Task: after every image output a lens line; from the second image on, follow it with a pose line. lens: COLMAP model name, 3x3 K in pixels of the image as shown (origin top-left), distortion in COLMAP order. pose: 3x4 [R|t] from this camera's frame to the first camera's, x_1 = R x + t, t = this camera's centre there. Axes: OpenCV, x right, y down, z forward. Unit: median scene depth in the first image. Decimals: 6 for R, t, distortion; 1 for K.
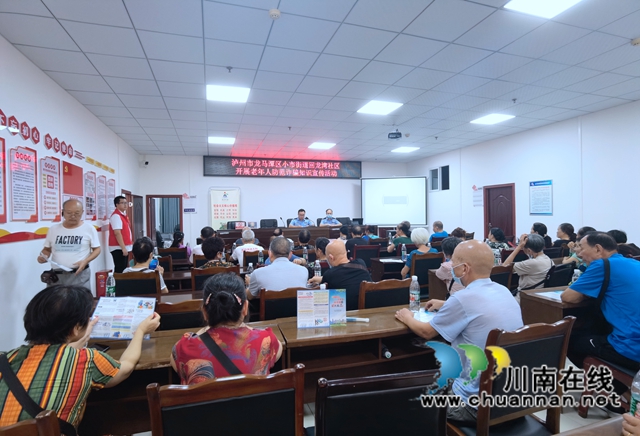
lens RADIAL K [[331.0, 0, 319.0], [0, 331.0, 216.3], [0, 0, 1]] dist [-0.037168, 0.005309]
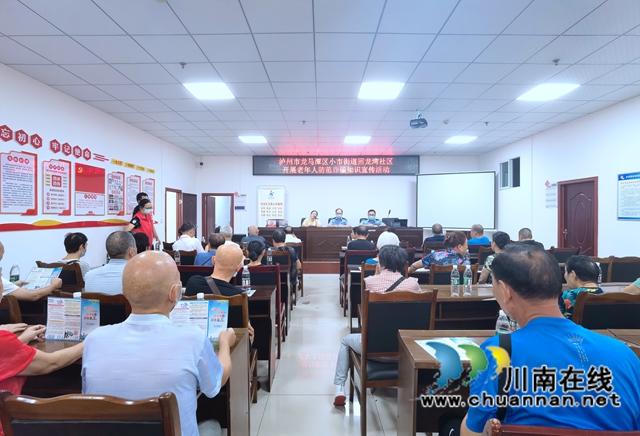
lens RADIAL K [[331.0, 0, 321.6], [0, 331.0, 215.5], [0, 0, 1]] dist [-0.037168, 0.005309]
pose [[0.949835, 0.019802, -0.312122, 0.209175], [-0.020015, 0.999796, 0.002520, -0.002274], [0.312109, 0.003854, 0.950039, 0.093090]]
